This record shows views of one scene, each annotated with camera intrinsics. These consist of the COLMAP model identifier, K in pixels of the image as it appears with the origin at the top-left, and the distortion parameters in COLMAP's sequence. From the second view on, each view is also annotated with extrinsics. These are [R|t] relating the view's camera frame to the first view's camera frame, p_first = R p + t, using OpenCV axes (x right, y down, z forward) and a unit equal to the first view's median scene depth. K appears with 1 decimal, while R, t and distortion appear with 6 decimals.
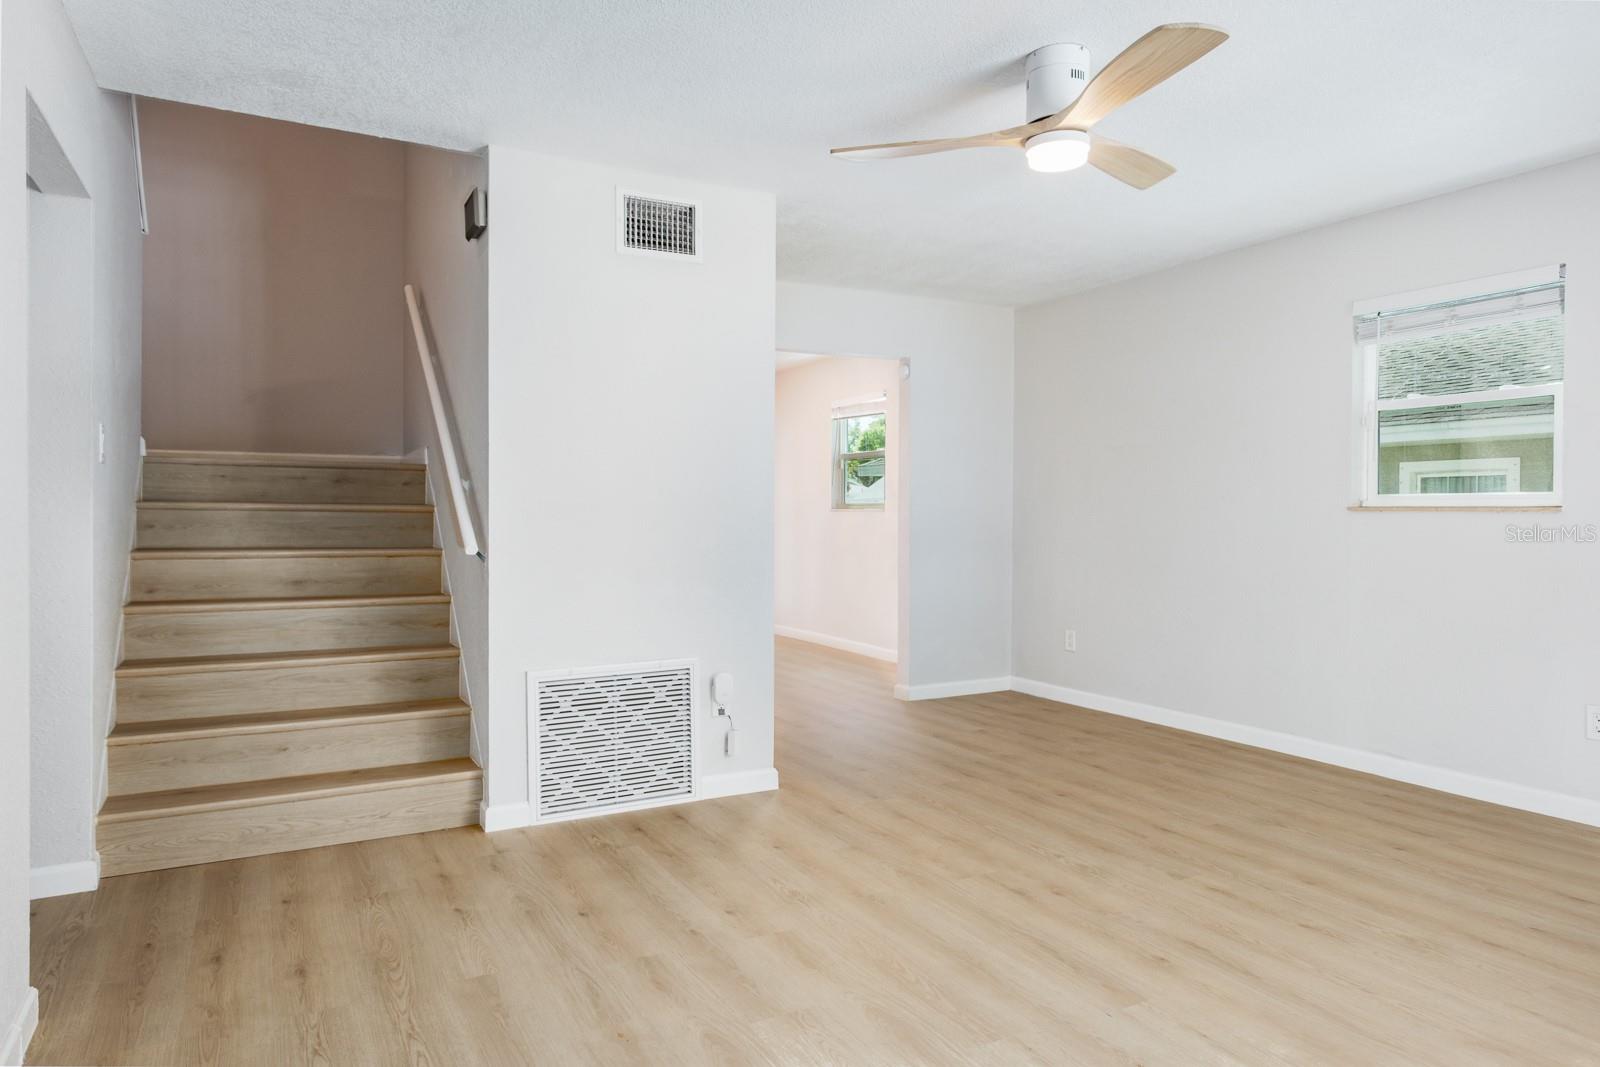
lens RADIAL K [[996.5, 0, 791.9], [0, 996.5, 517.8], [0, 0, 1]] dist [-0.006022, -0.000254]
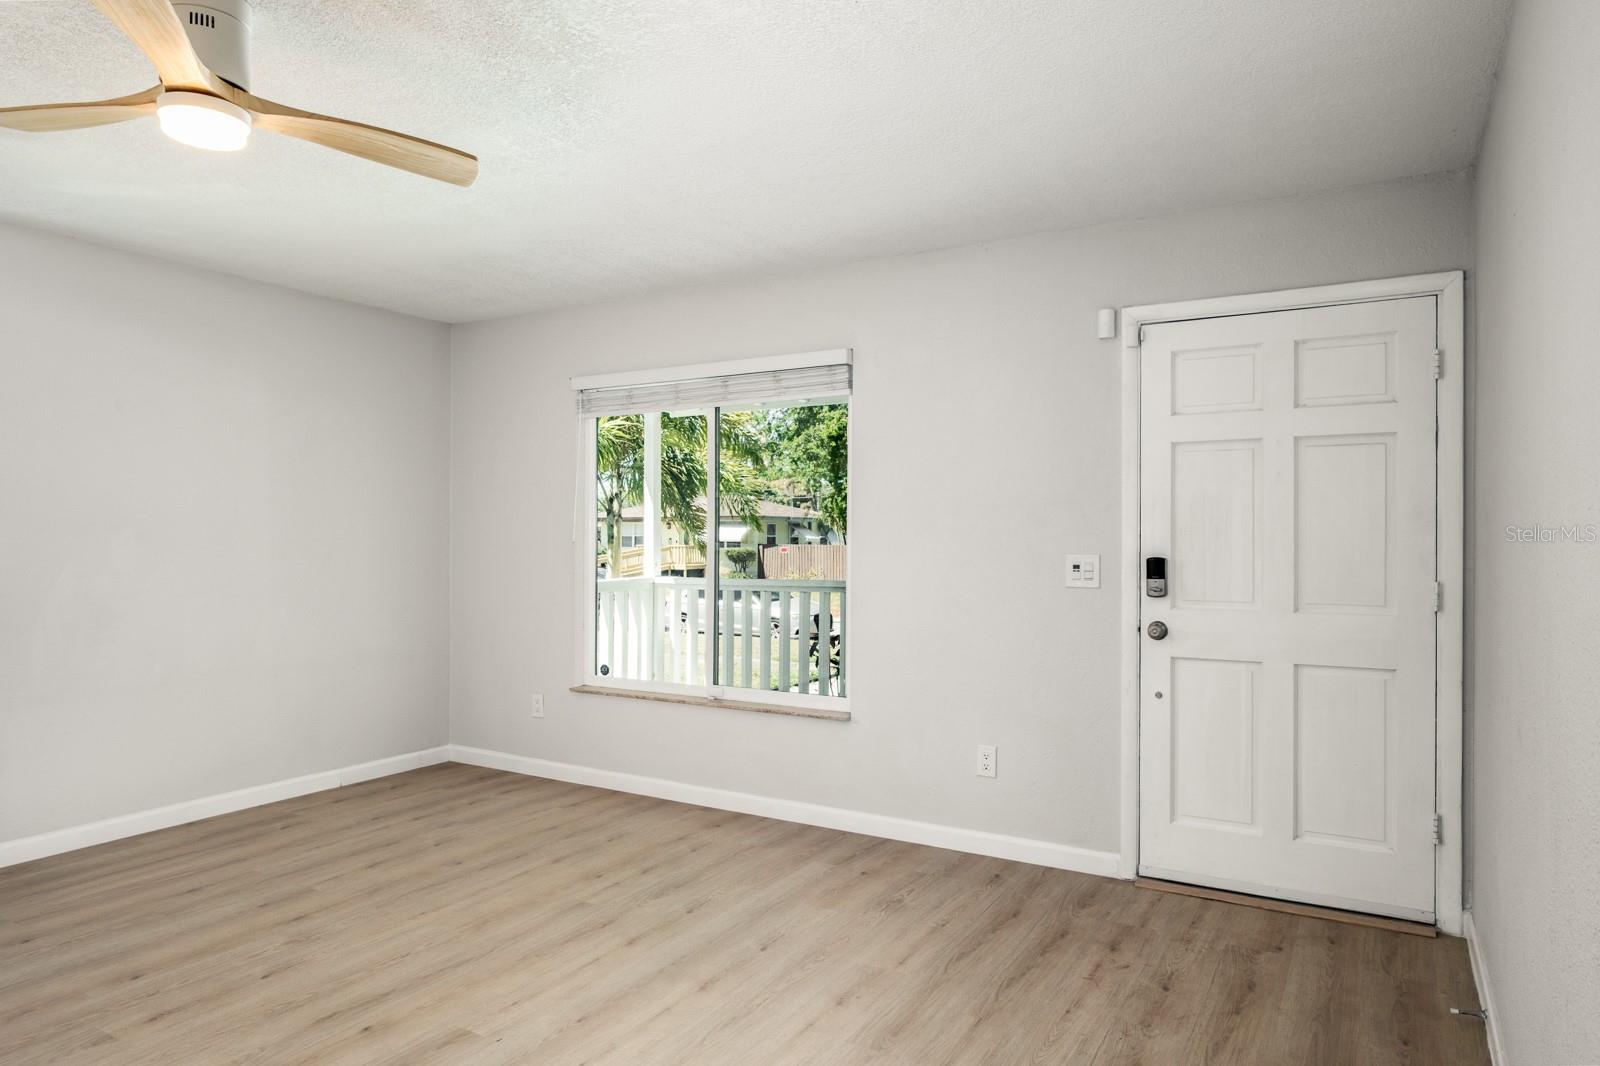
lens RADIAL K [[996.5, 0, 800.3], [0, 996.5, 537.3], [0, 0, 1]] dist [-0.006022, -0.000254]
pose [[-0.513279, -0.009382, 0.858171, -0.490042], [-0.002742, 0.999953, 0.009292, -0.045778], [-0.858217, 0.002416, -0.513281, 0.777802]]
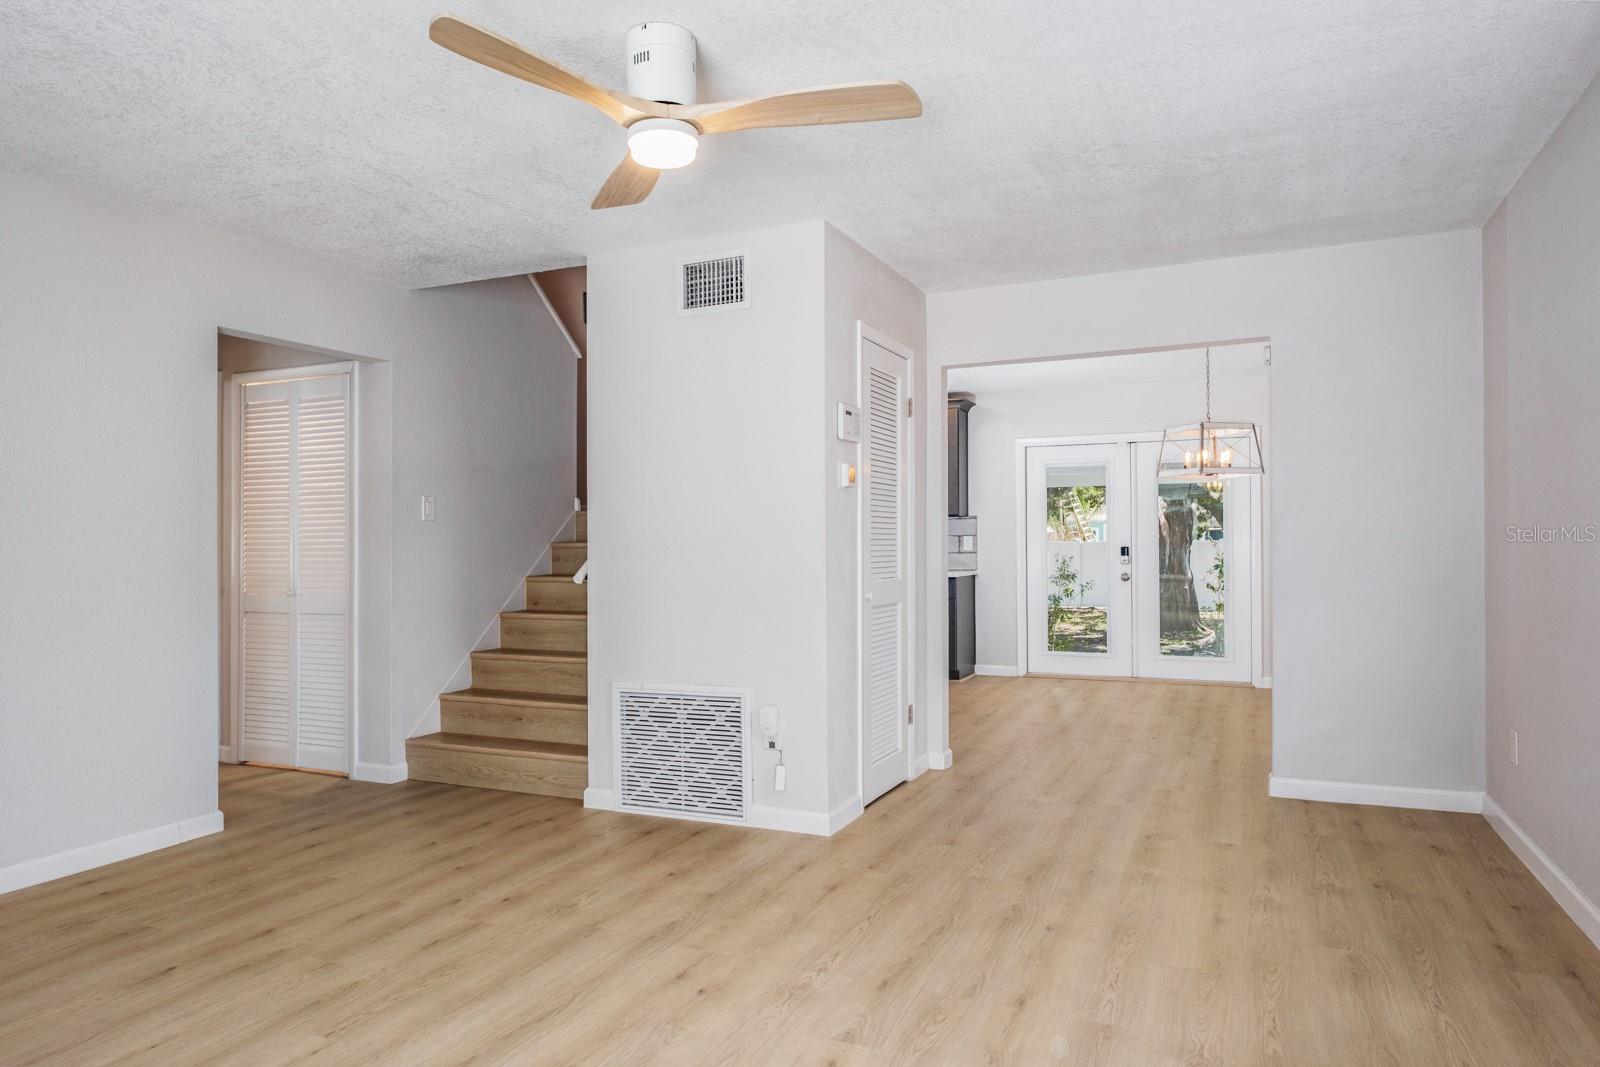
lens RADIAL K [[996.5, 0, 789.7], [0, 996.5, 532.8], [0, 0, 1]] dist [-0.006022, -0.000254]
pose [[0.602497, -0.017906, -0.797920, 0.807455], [0.007292, 0.999830, -0.016931, -0.003570], [0.798088, 0.004382, 0.602526, 0.433159]]
